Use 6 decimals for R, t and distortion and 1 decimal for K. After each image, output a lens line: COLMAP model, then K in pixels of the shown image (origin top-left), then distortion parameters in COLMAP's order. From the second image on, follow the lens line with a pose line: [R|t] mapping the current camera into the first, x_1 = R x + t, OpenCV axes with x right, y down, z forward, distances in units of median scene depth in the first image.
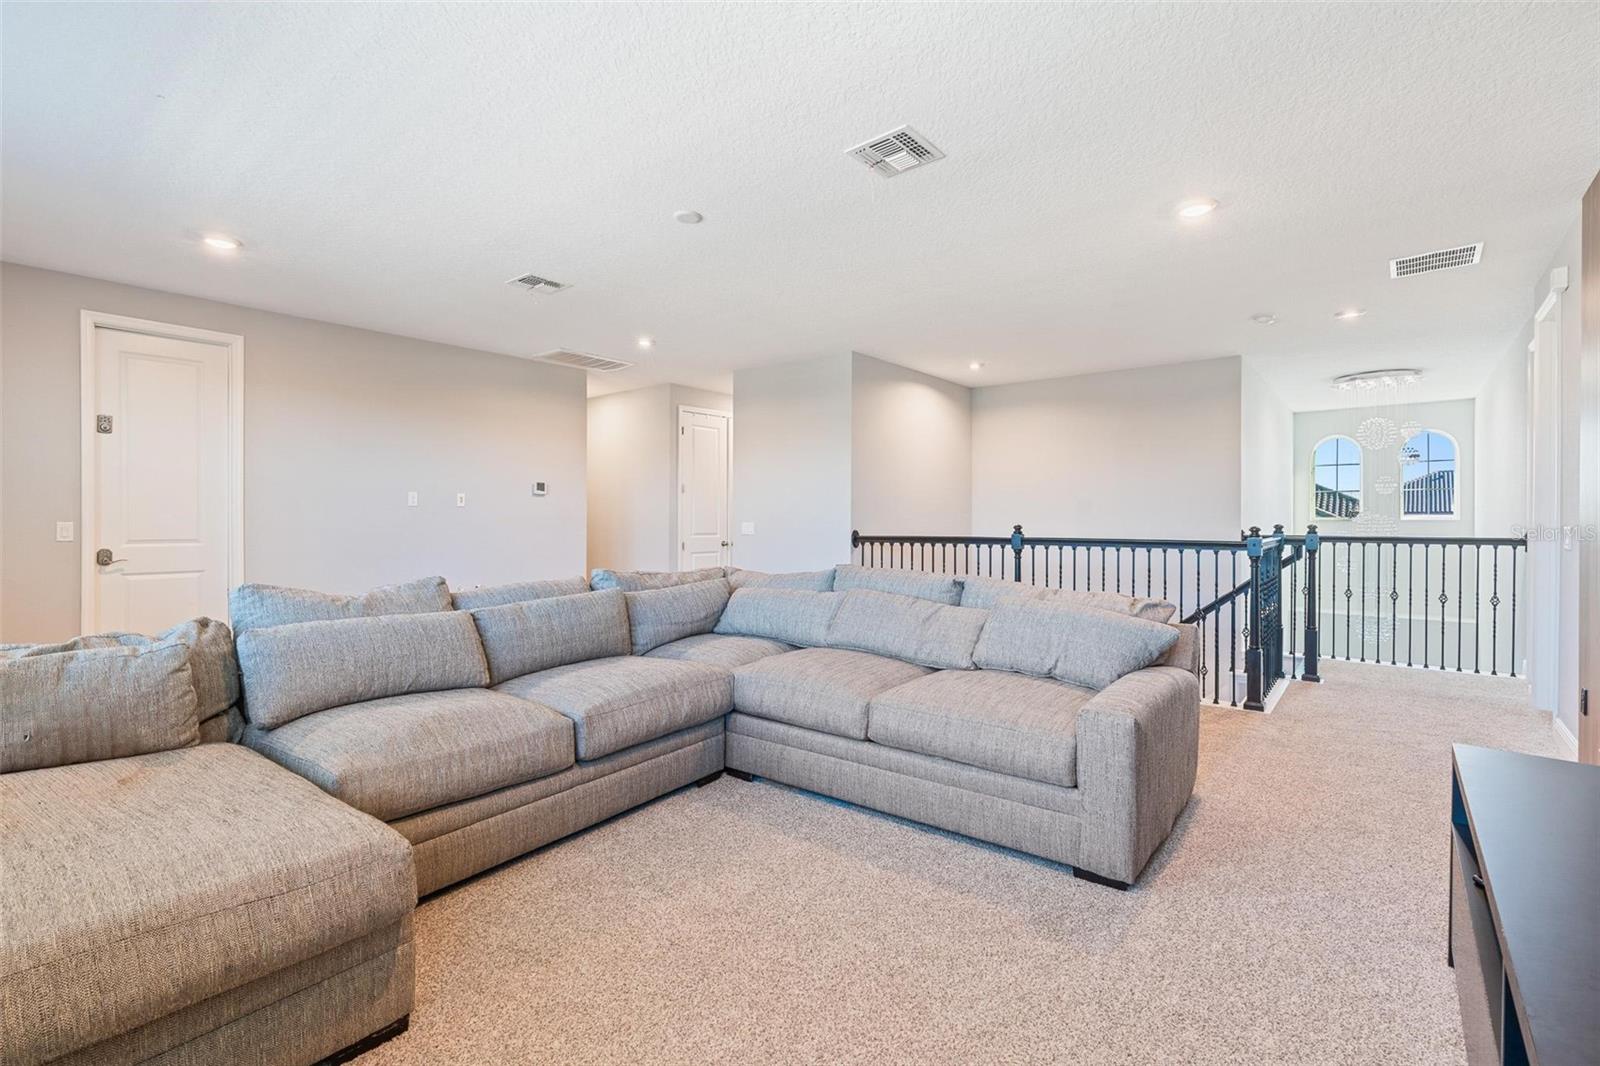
lens RADIAL K [[725.7, 0, 791.2], [0, 725.7, 523.2], [0, 0, 1]] dist [-0.008594, 0.000717]
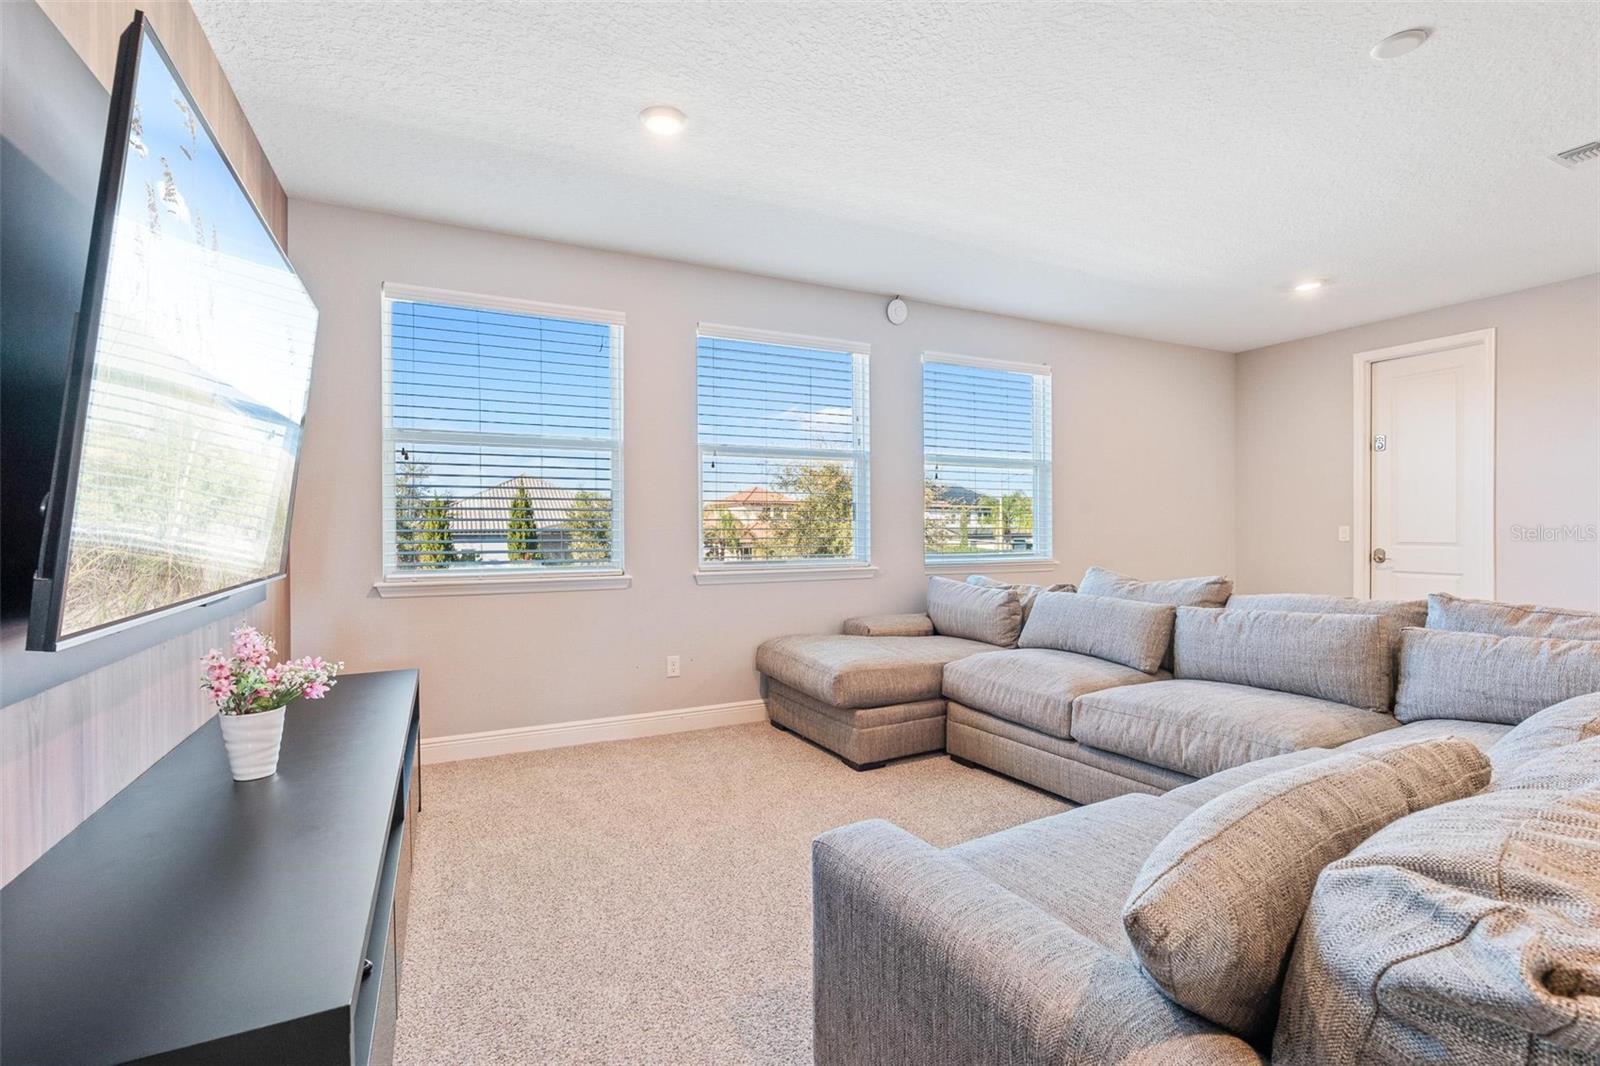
lens RADIAL K [[725.7, 0, 796.1], [0, 725.7, 534.5], [0, 0, 1]] dist [-0.008594, 0.000717]
pose [[-0.414056, 0.009194, -0.910205, 0.873857], [-0.001906, 0.999938, 0.010968, 0.001405], [0.910249, 0.006277, -0.414013, 1.039372]]
